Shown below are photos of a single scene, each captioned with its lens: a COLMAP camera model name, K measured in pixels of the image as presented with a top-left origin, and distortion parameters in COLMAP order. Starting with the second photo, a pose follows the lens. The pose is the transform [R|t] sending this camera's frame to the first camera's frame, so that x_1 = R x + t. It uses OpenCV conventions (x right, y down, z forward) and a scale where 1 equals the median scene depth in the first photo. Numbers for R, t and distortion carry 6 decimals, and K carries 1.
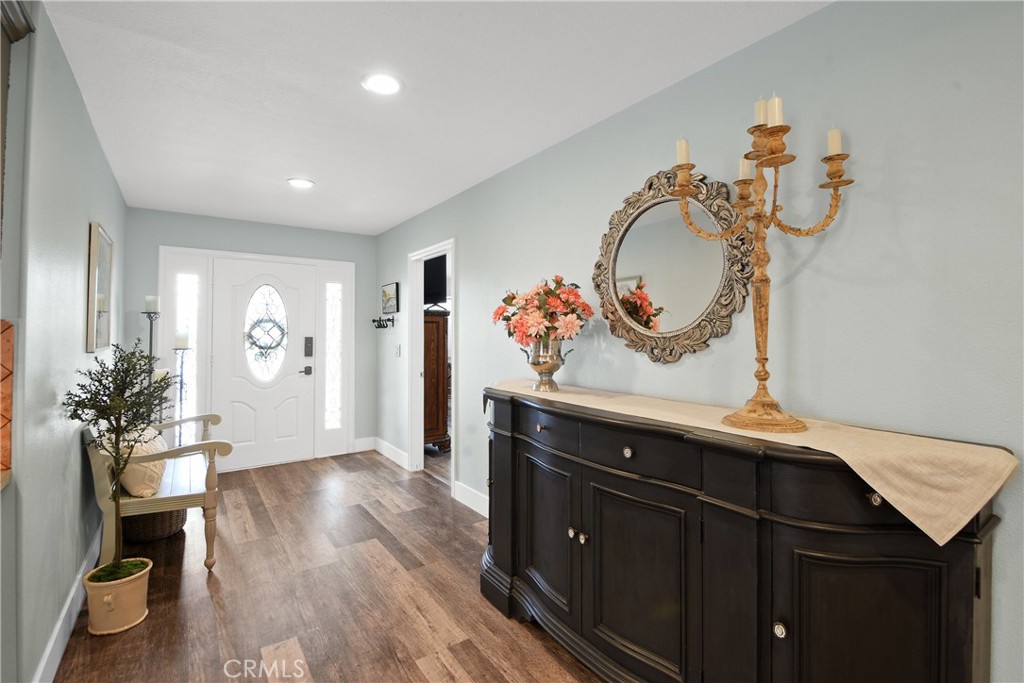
lens RADIAL K [[475.7, 0, 512.5], [0, 475.7, 321.4], [0, 0, 1]] dist [-0.002848, -0.001349]
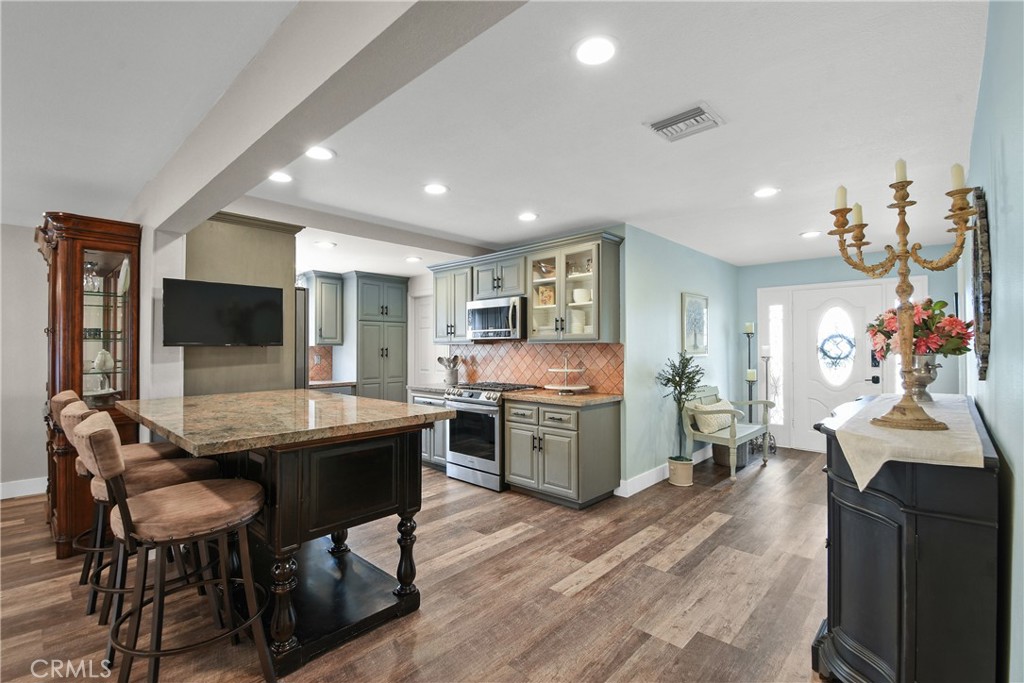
lens RADIAL K [[460.6, 0, 512.0], [0, 460.6, 341.5], [0, 0, 1]] dist [0.016978, -0.021926]
pose [[0.221449, -0.009894, -0.975122, 0.571252], [0.028359, 0.999591, -0.003702, -0.008645], [0.974760, -0.026834, 0.221639, -0.099310]]
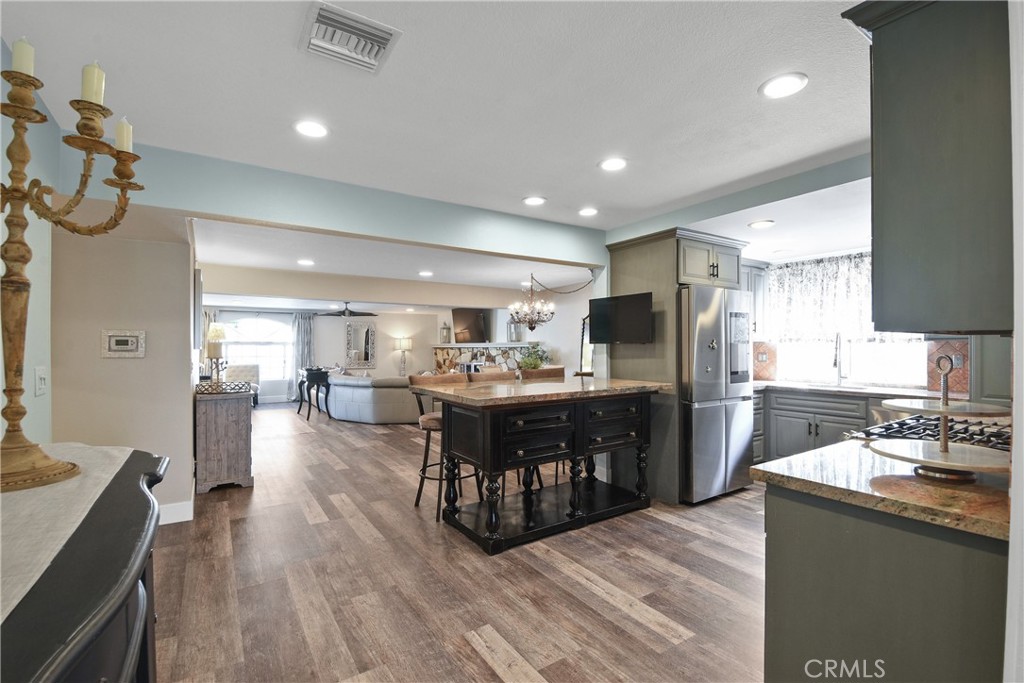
lens RADIAL K [[460.6, 0, 512.0], [0, 460.6, 341.5], [0, 0, 1]] dist [0.016978, -0.021926]
pose [[-0.999724, 0.005861, 0.022750, -0.112135], [0.005093, 0.999420, -0.033684, 0.012800], [-0.022934, -0.033559, -0.999174, 0.676475]]
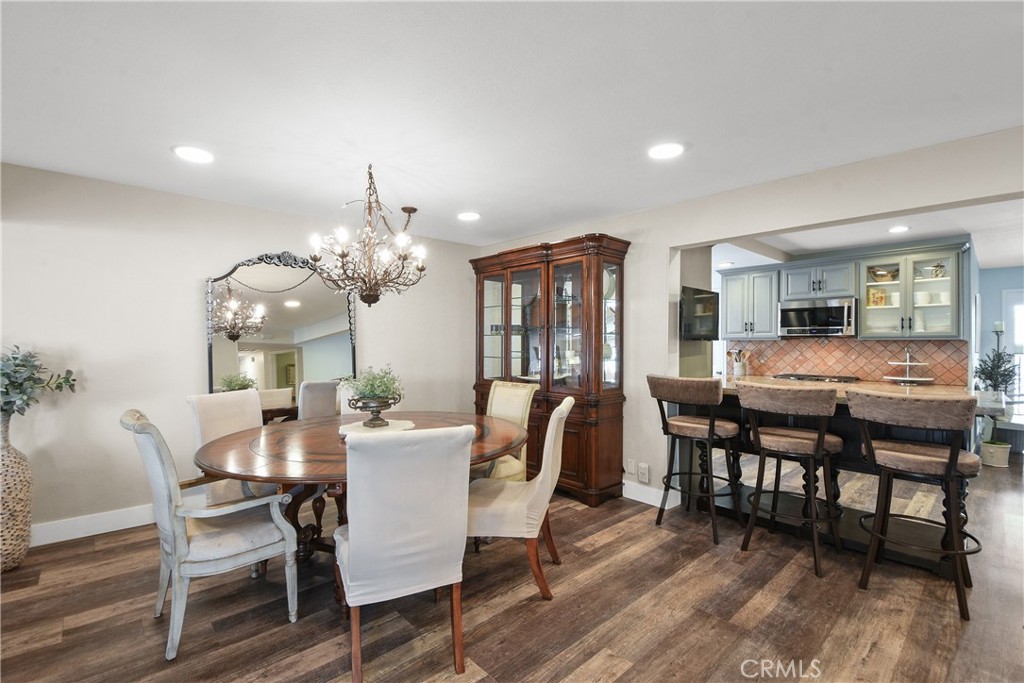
lens RADIAL K [[460.6, 0, 512.0], [0, 460.6, 341.5], [0, 0, 1]] dist [0.016978, -0.021926]
pose [[0.147702, 0.001221, -0.989031, 0.596915], [0.021381, 0.999762, 0.004427, -0.028139], [0.988801, -0.021801, 0.147641, -0.966833]]
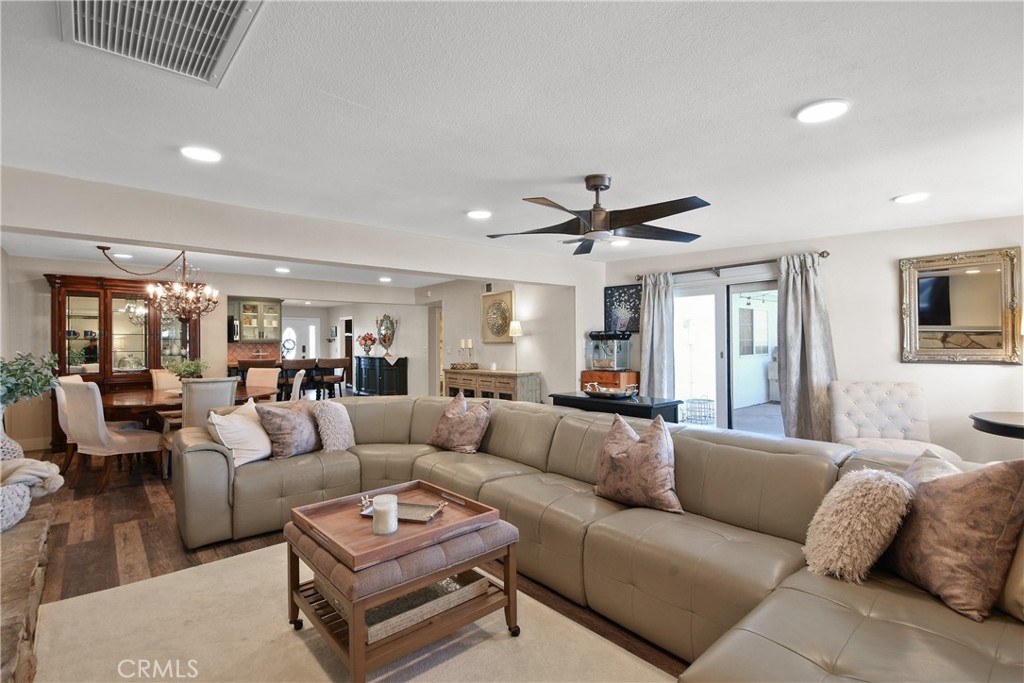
lens RADIAL K [[460.6, 0, 512.0], [0, 460.6, 341.5], [0, 0, 1]] dist [0.016978, -0.021926]
pose [[0.992029, -0.005499, 0.125889, 0.607303], [0.002791, 0.999761, 0.021672, -0.062198], [-0.125978, -0.021148, 0.991808, -2.489462]]
